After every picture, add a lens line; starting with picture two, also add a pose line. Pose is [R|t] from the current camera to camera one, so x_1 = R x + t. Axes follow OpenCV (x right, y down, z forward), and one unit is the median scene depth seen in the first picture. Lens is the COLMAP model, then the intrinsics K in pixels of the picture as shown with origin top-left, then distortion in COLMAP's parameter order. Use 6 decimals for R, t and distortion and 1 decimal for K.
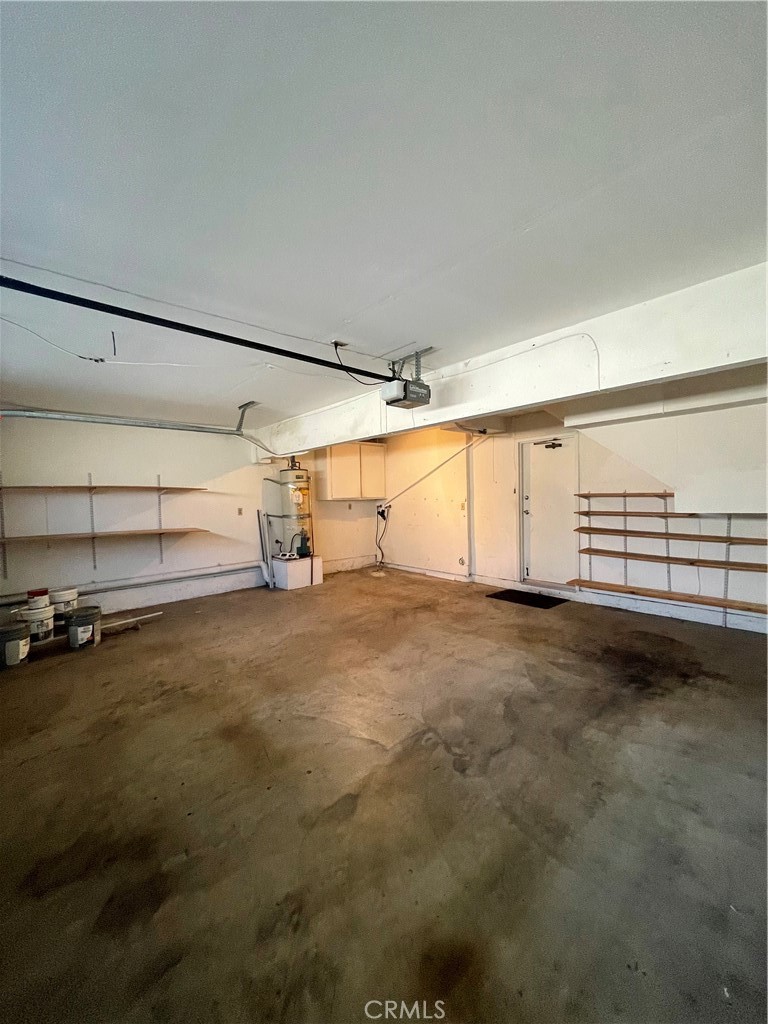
lens RADIAL K [[416.5, 0, 386.8], [0, 416.5, 509.8], [0, 0, 1]] dist [-0.001666, 0.000250]
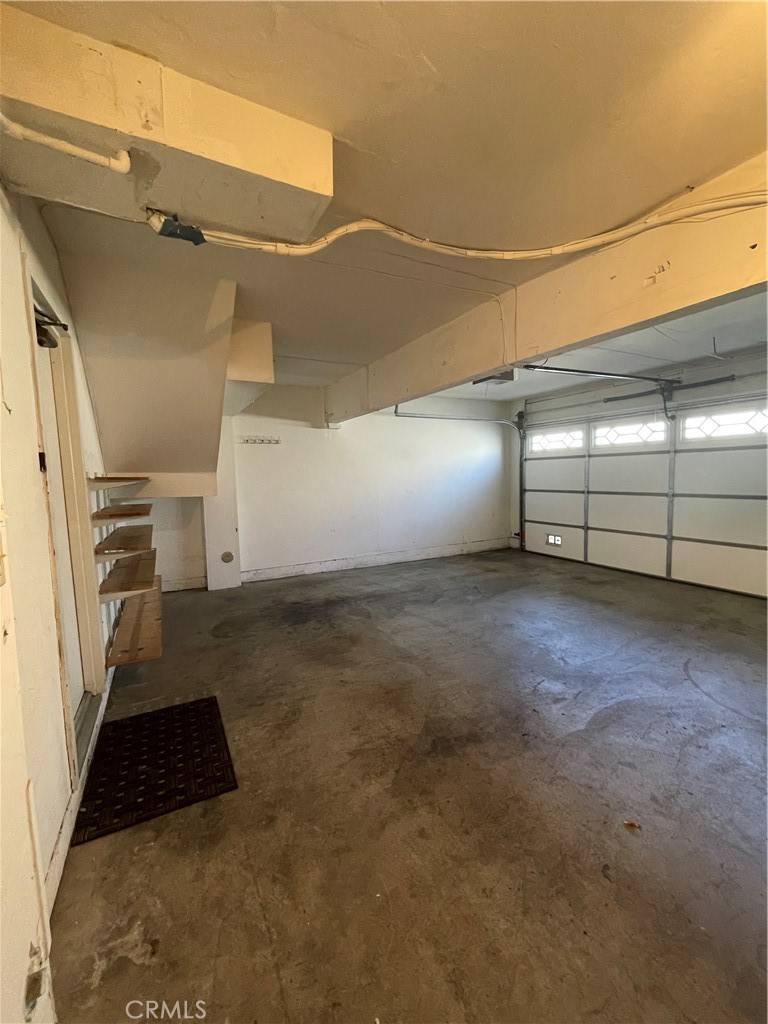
lens RADIAL K [[417.6, 0, 386.8], [0, 417.6, 509.3], [0, 0, 1]] dist [-0.014179, 0.008812]
pose [[-0.973060, 0.025312, 0.229158, 0.074165], [0.052711, 0.992053, 0.114245, -0.058608], [-0.224446, 0.123247, -0.966661, 2.048837]]
